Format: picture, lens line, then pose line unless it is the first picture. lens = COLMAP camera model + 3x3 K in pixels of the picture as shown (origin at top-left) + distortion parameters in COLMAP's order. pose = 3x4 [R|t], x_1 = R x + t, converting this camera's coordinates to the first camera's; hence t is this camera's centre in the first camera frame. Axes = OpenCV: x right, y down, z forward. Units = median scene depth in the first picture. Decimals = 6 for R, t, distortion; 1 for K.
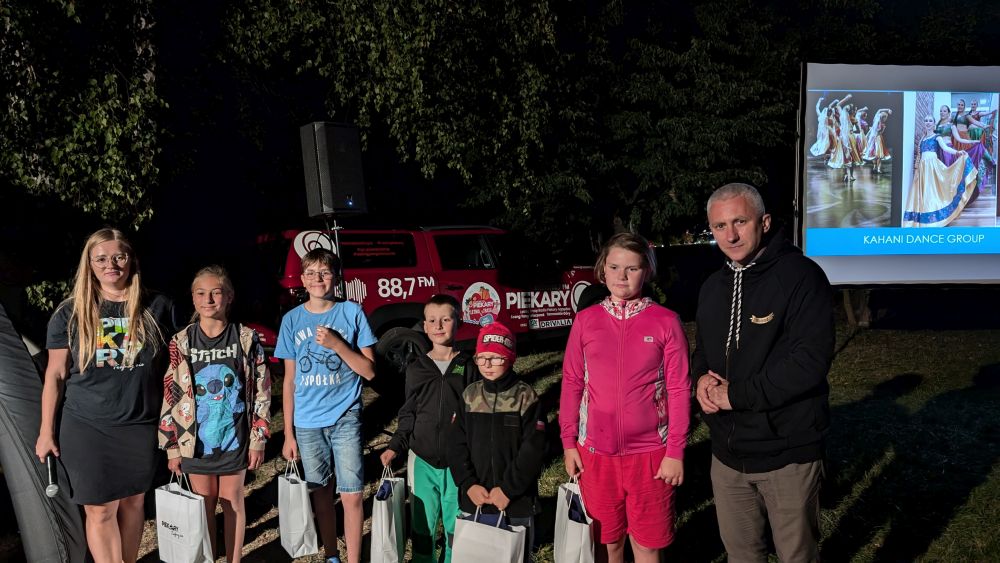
lens RADIAL K [[678.4, 0, 510.2], [0, 678.4, 279.9], [0, 0, 1]] dist [-0.000784, -0.010082]
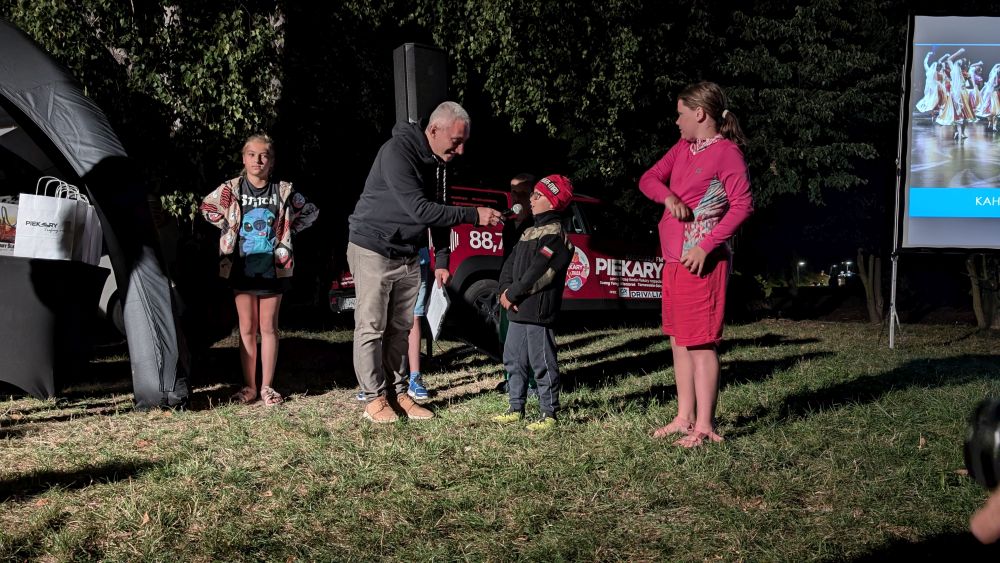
lens RADIAL K [[678.4, 0, 515.6], [0, 678.4, 285.0], [0, 0, 1]] dist [-0.000784, -0.010082]
pose [[0.984870, 0.037765, -0.169128, 0.056706], [-0.043533, 0.998586, -0.030526, 0.111919], [0.167736, 0.037426, 0.985121, -0.024776]]
